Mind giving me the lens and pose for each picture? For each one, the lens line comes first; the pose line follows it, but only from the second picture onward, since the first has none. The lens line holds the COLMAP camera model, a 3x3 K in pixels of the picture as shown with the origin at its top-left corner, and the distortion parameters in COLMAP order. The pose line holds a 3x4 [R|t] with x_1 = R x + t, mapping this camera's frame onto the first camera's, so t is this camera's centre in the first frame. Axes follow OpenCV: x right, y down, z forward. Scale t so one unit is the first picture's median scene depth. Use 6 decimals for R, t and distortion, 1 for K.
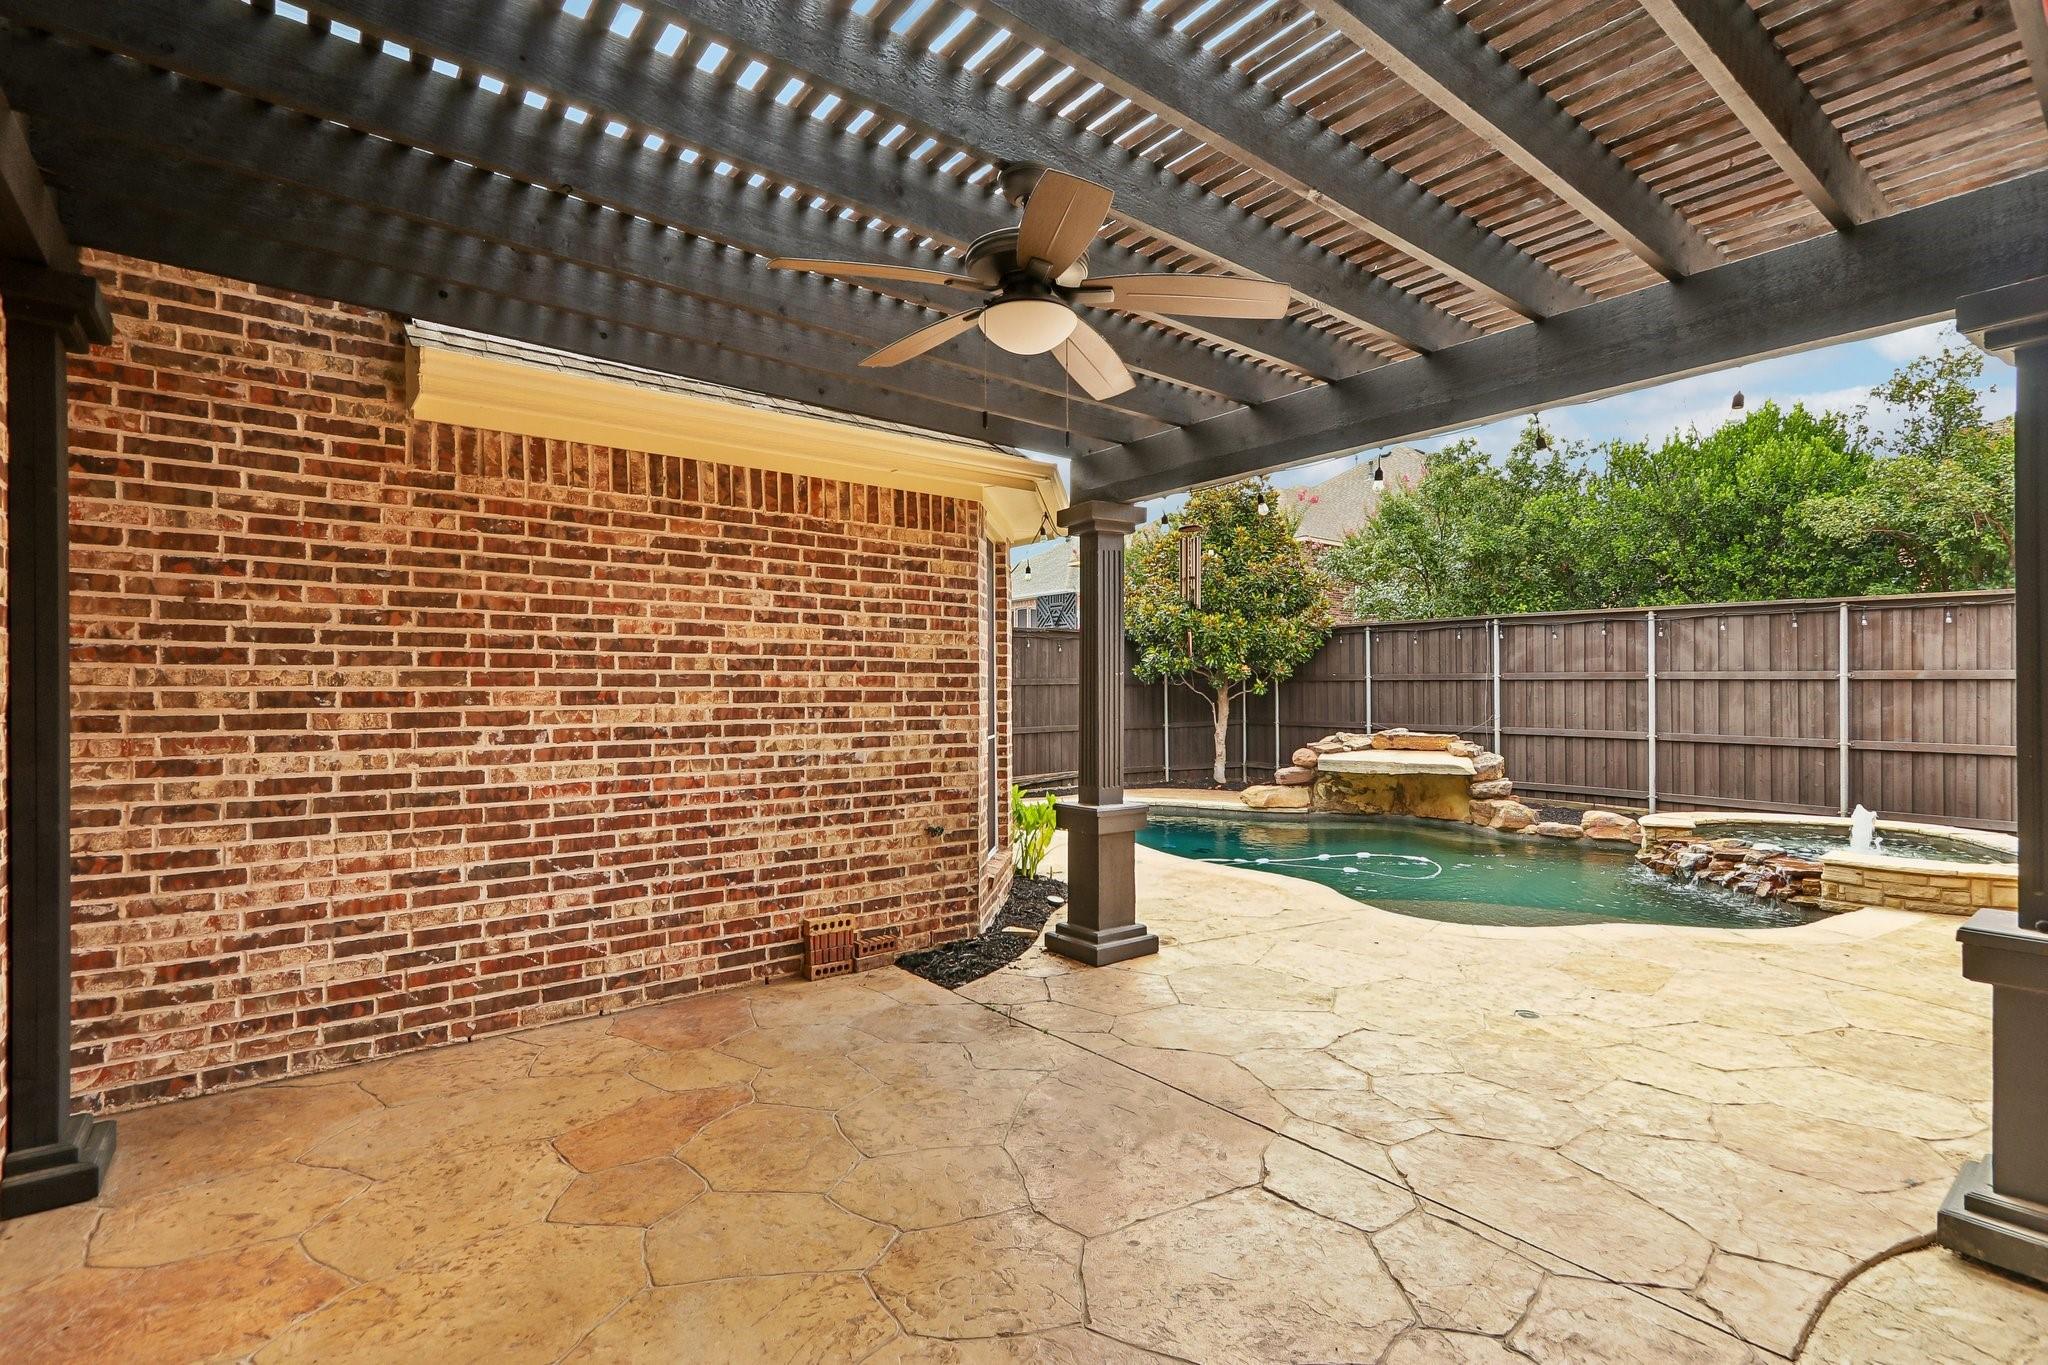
lens RADIAL K [[949.8, 0, 1019.2], [0, 949.8, 689.4], [0, 0, 1]] dist [-0.004950, 0.001398]
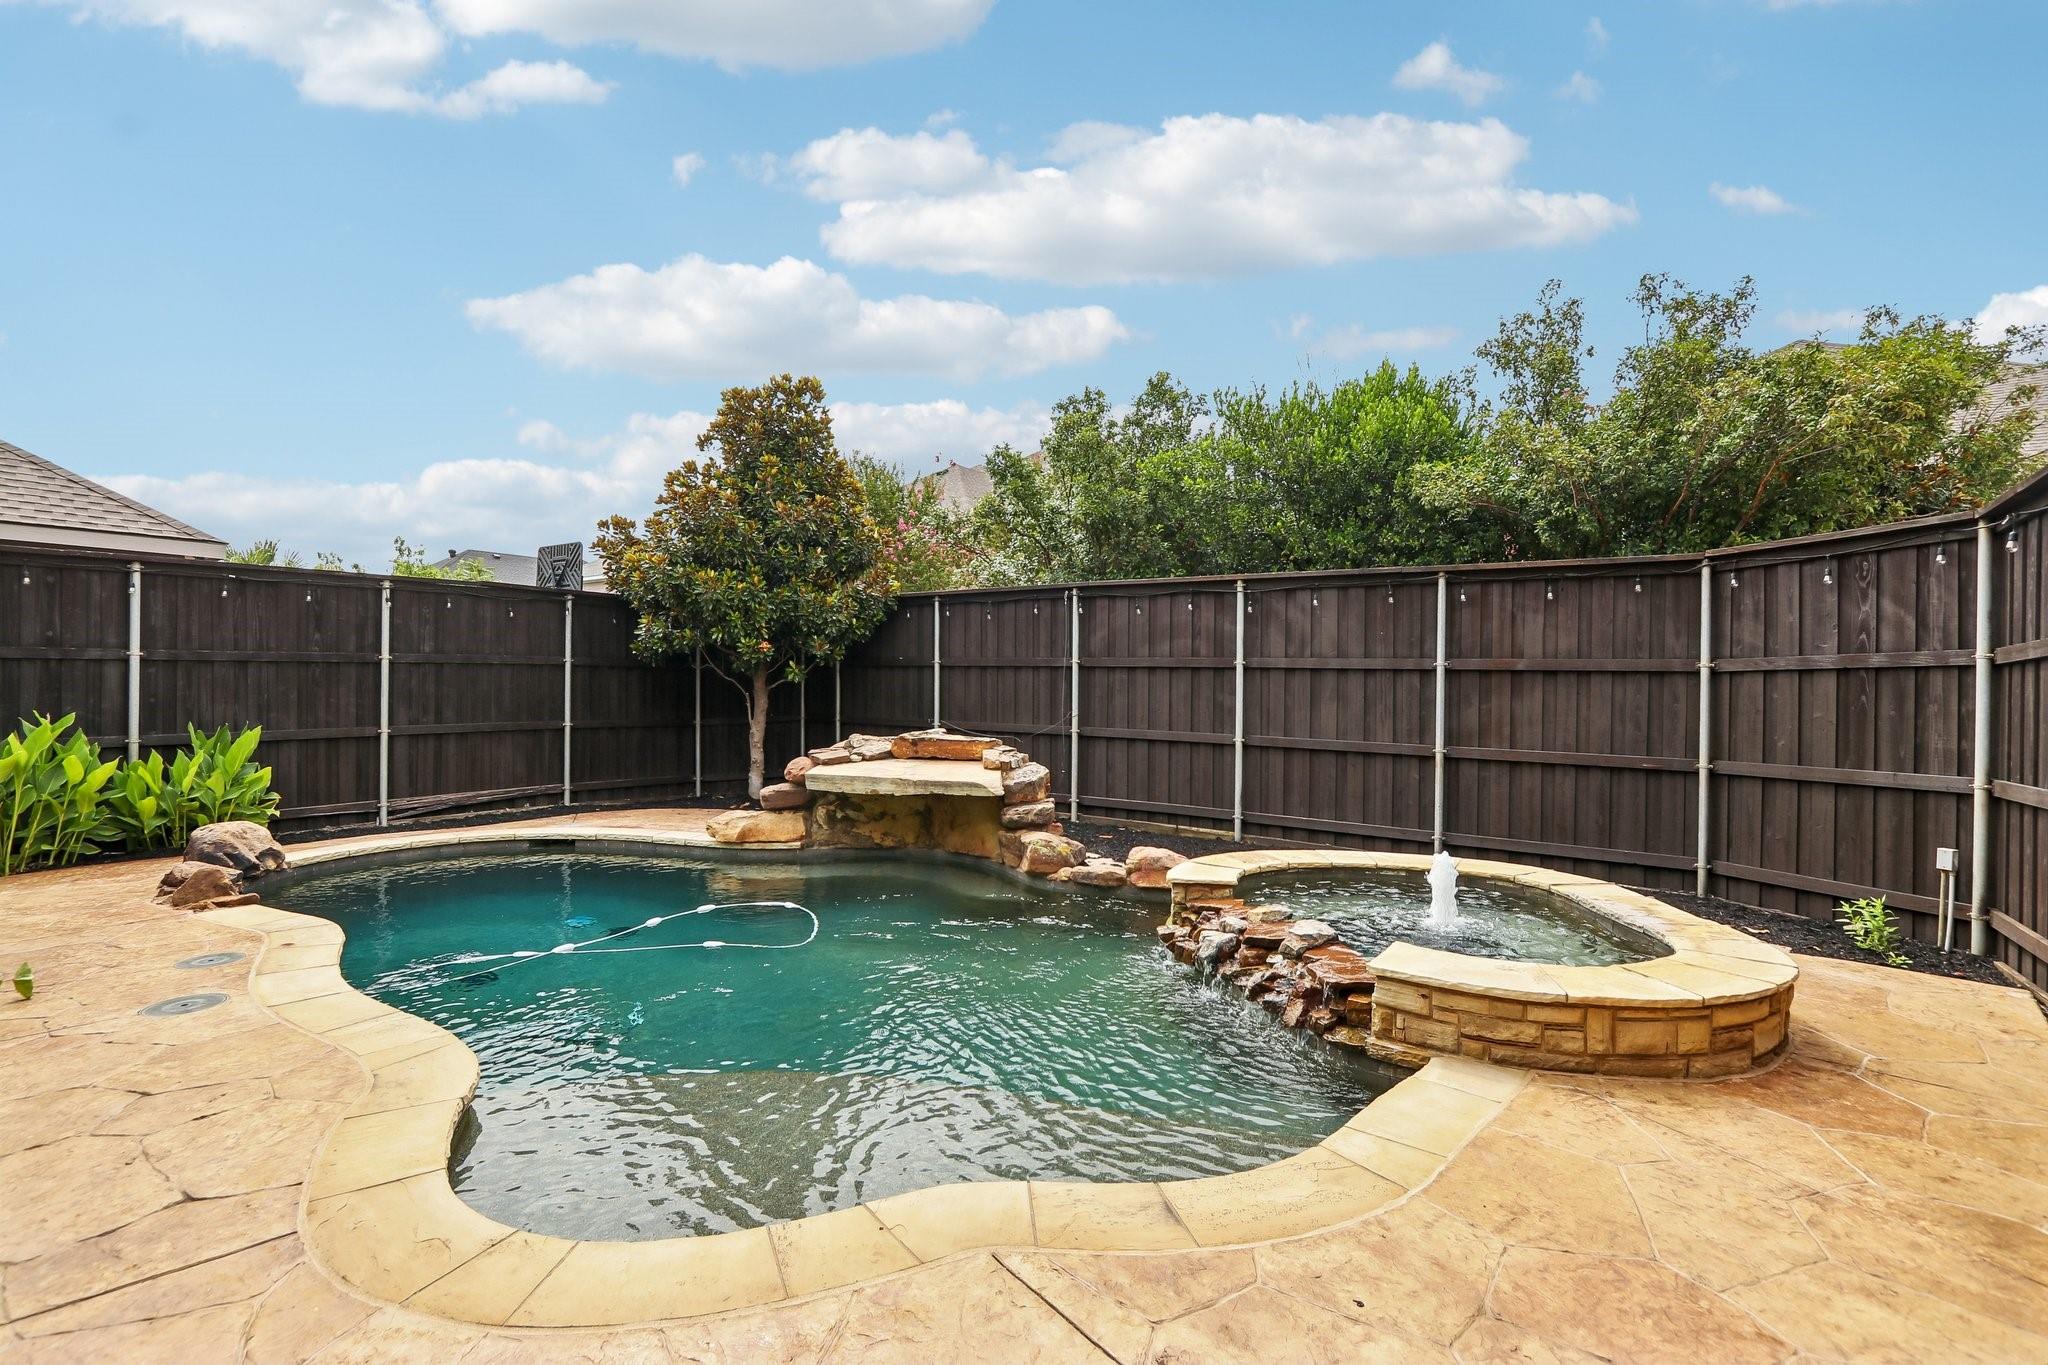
lens RADIAL K [[949.8, 0, 1027.5], [0, 949.8, 686.8], [0, 0, 1]] dist [-0.004950, 0.001398]
pose [[0.960583, 0.013666, 0.277656, 0.280105], [-0.014570, 0.999893, 0.001190, 0.007020], [-0.277610, -0.005189, 0.960680, 0.293036]]
